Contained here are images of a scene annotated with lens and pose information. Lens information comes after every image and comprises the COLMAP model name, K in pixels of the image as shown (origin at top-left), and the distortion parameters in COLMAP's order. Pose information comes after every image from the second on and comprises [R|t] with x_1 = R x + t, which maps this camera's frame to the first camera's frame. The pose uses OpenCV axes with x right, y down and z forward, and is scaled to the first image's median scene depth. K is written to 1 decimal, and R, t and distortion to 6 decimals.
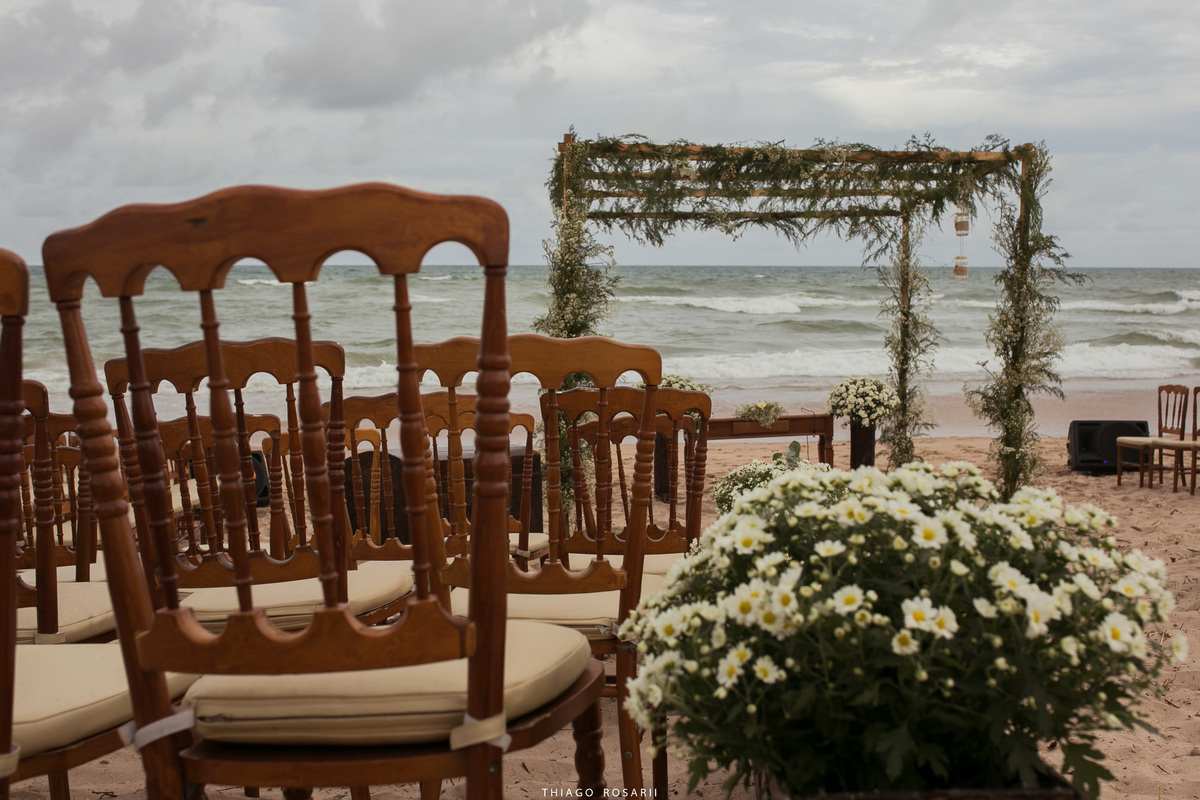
lens RADIAL K [[1259.2, 0, 600.0], [0, 1259.2, 400.0], [0, 0, 1]] dist [-0.105268, -0.004347]
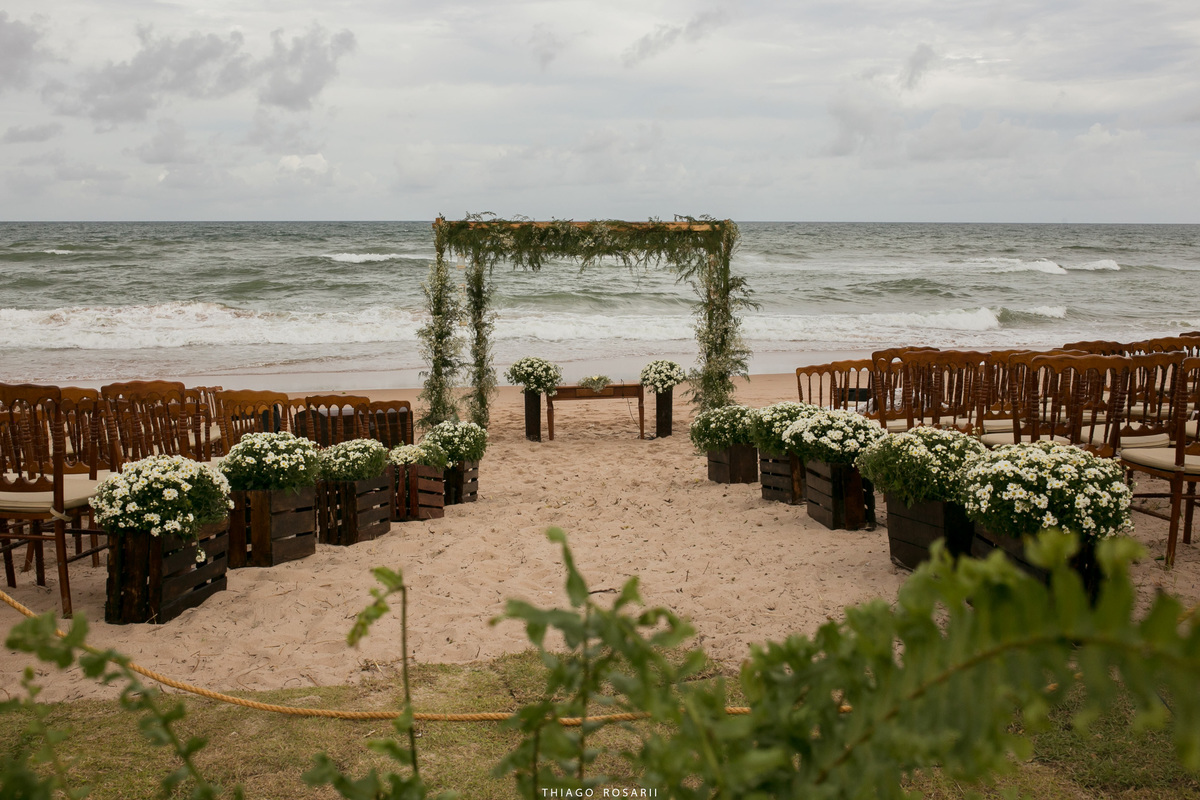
lens RADIAL K [[1164.6, 0, 600.0], [0, 1164.6, 400.0], [0, 0, 1]] dist [-0.063934, 0.012643]
pose [[0.998536, 0.008729, -0.053376, 0.226162], [-0.006118, 0.998786, 0.048886, -0.040903], [0.053738, -0.048488, 0.997377, -0.435045]]
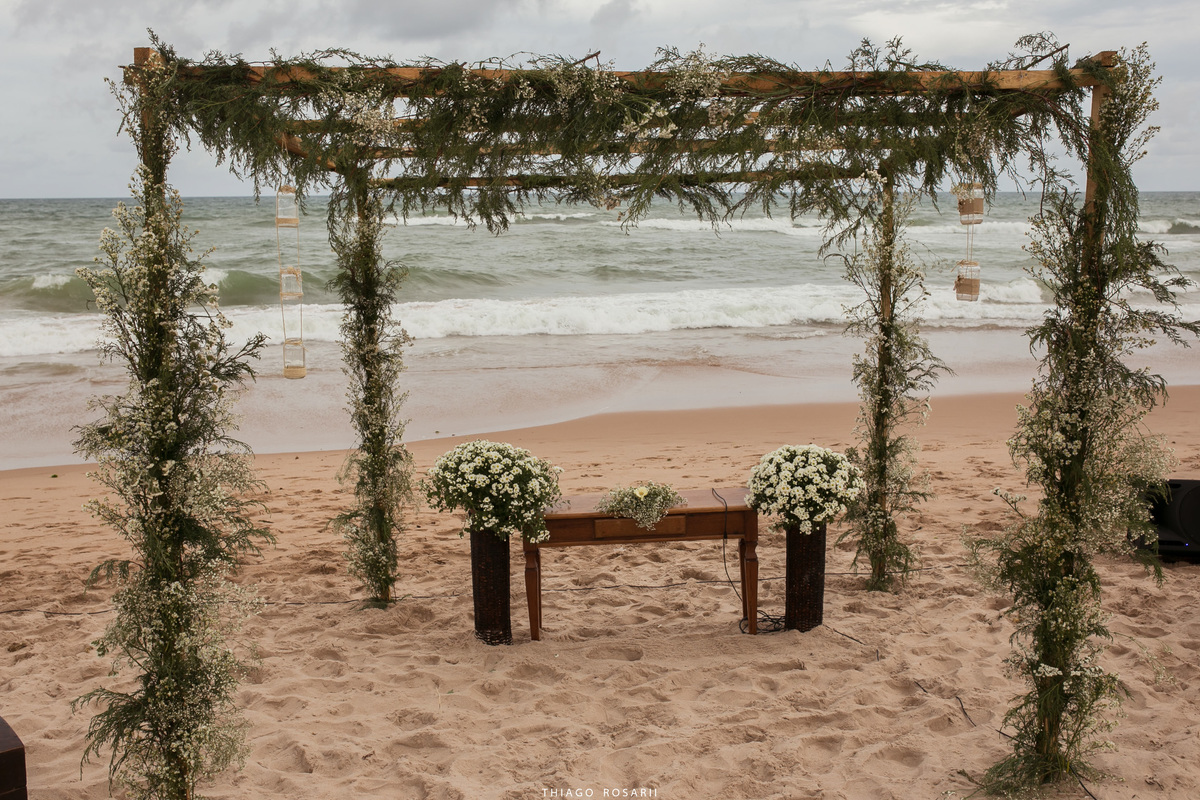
lens RADIAL K [[1164.6, 0, 600.0], [0, 1164.6, 400.0], [0, 0, 1]] dist [-0.063934, 0.012643]
pose [[0.999152, -0.000197, -0.041182, 0.142352], [0.003094, 0.997522, 0.070287, -0.088859], [0.041066, -0.070355, 0.996676, 0.459701]]
